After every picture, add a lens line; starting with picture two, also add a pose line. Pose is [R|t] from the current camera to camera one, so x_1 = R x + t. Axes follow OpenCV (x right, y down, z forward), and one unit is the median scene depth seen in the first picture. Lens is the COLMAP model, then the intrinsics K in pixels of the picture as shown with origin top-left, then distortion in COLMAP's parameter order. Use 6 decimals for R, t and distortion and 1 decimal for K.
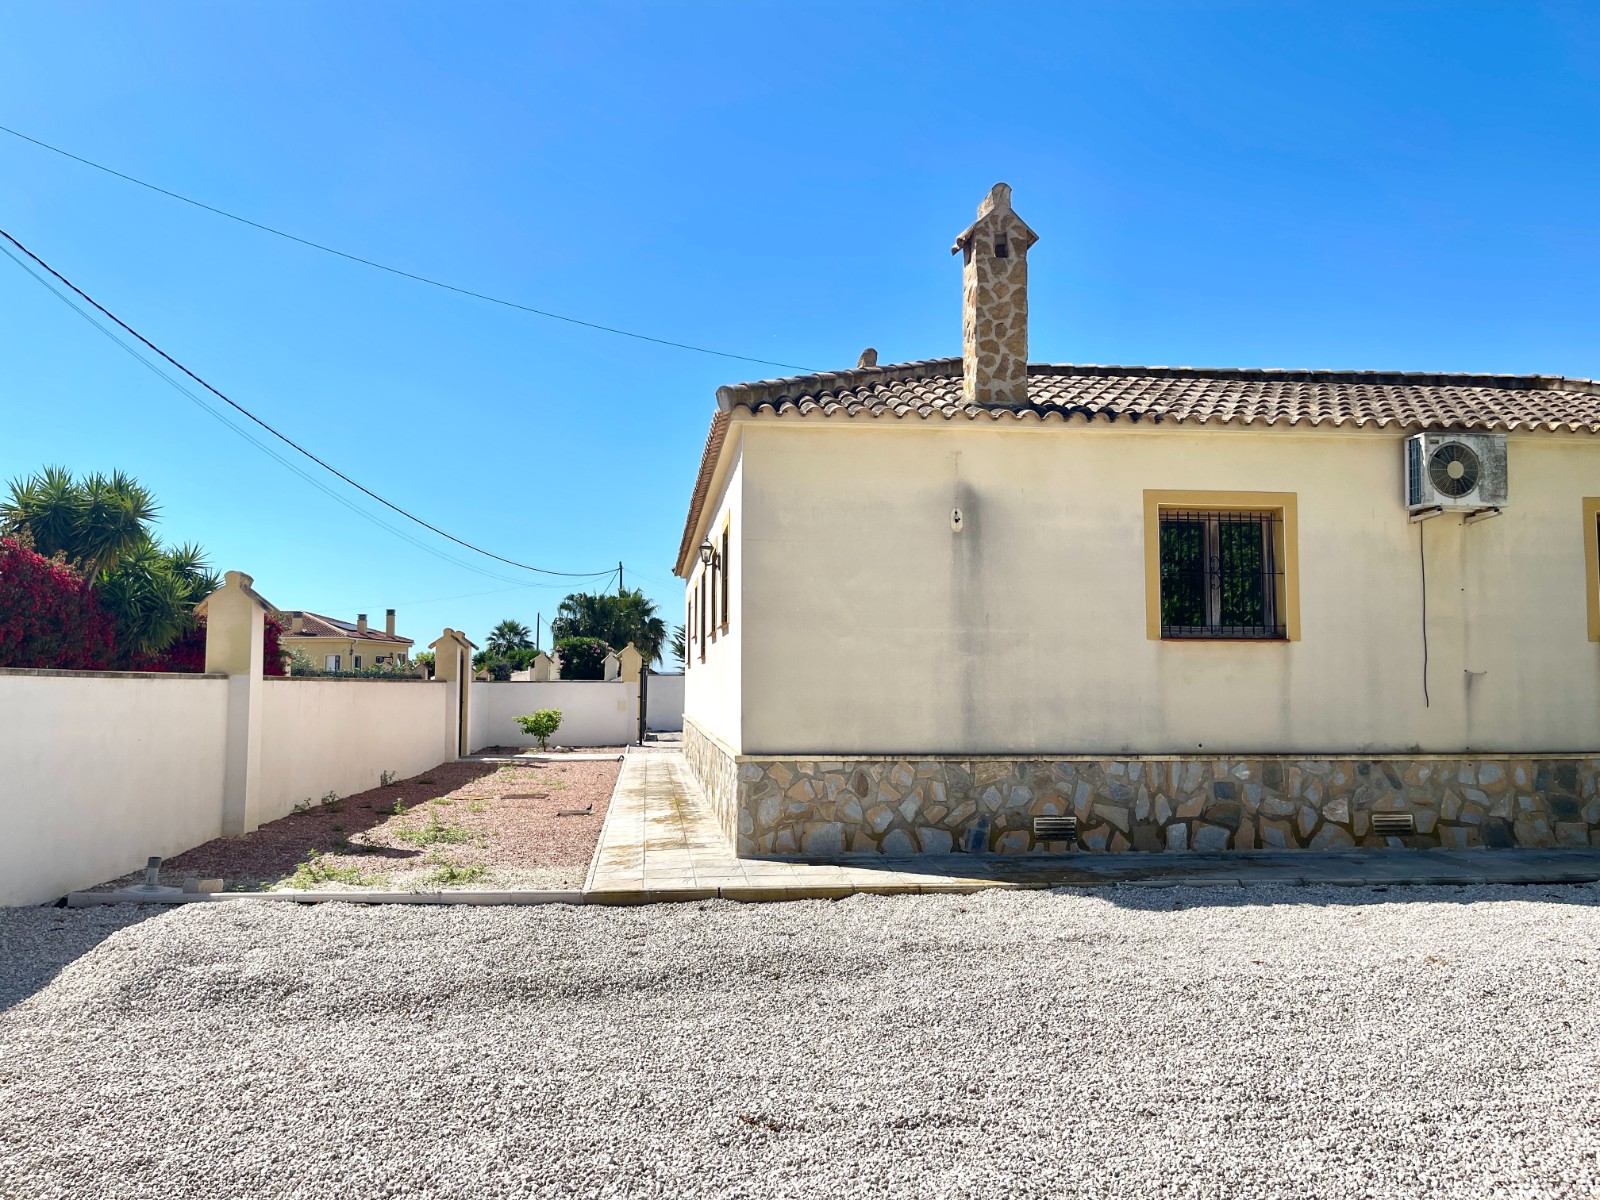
lens RADIAL K [[1180.4, 0, 800.0], [0, 1180.4, 600.0], [0, 0, 1]] dist [0.001167, 0.000141]
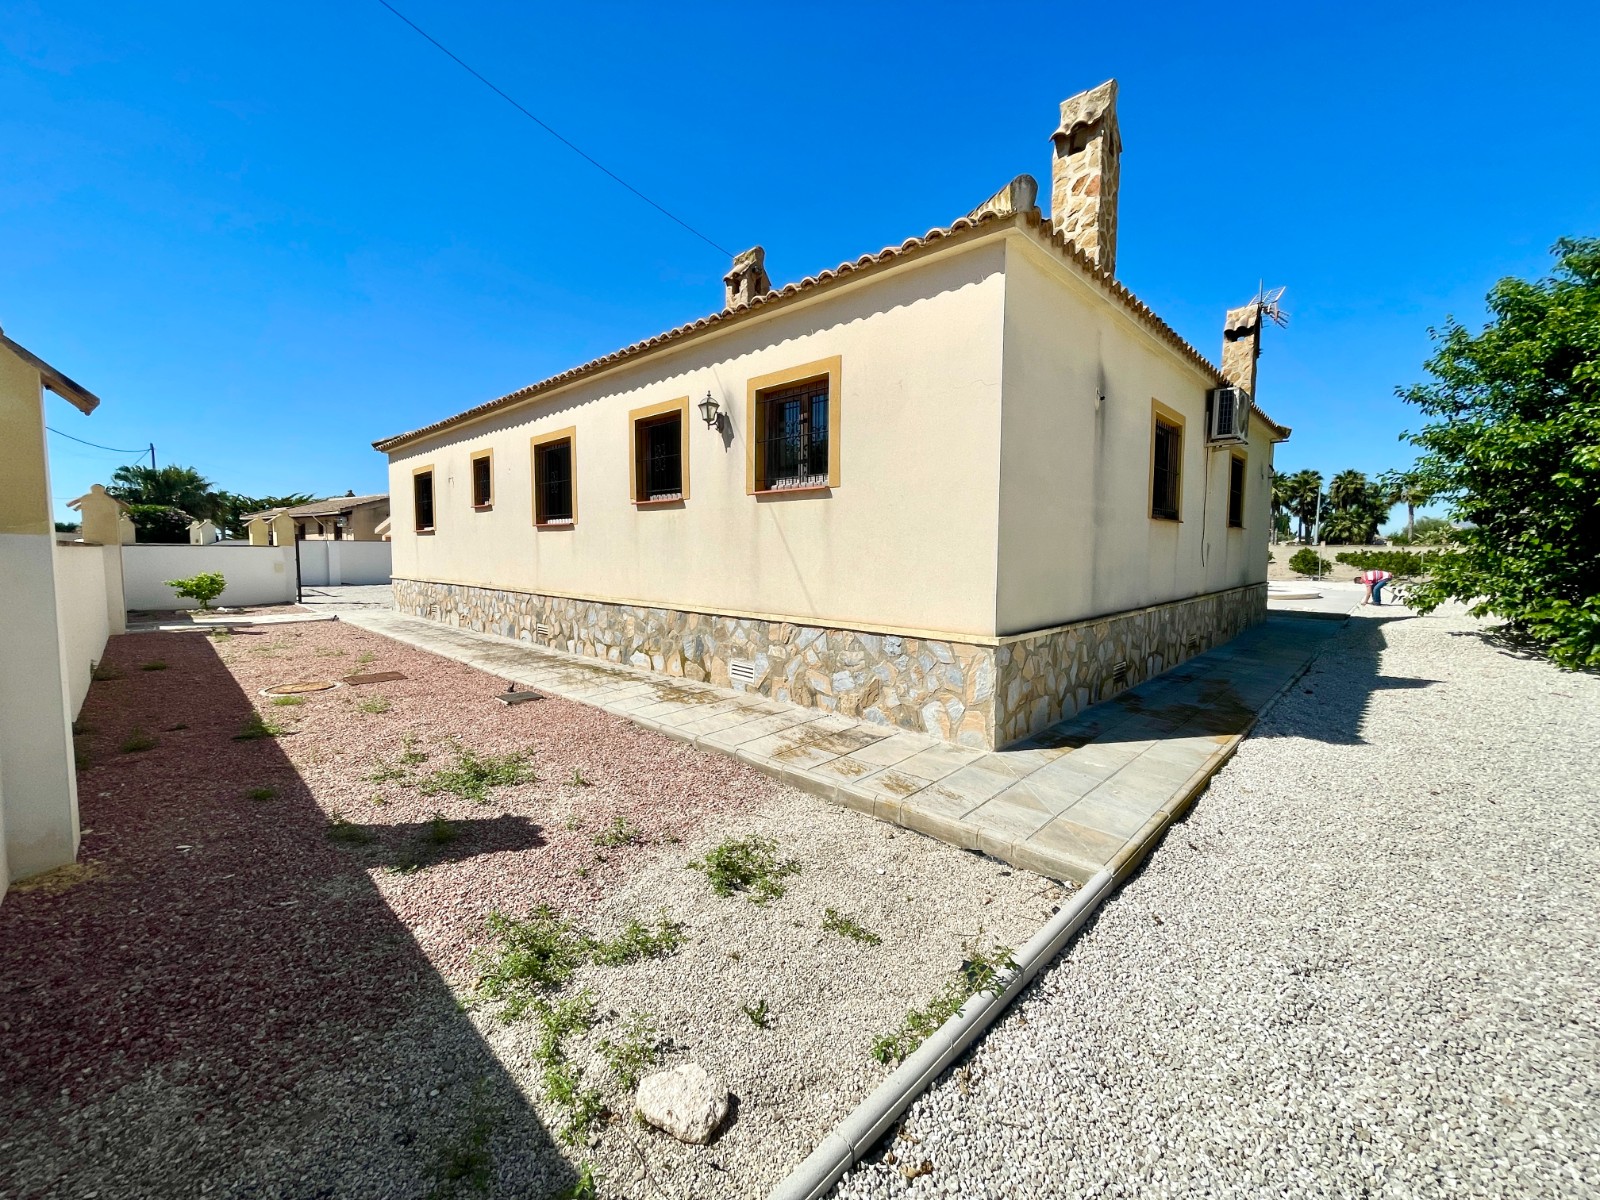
lens RADIAL K [[645.7, 0, 794.6], [0, 645.7, 597.0], [0, 0, 1]] dist [-0.002072, 0.000949]
pose [[0.786796, -0.038580, 0.616007, -0.090285], [-0.050726, 0.990626, 0.126831, 0.009811], [-0.615126, -0.131038, 0.777464, 0.143018]]
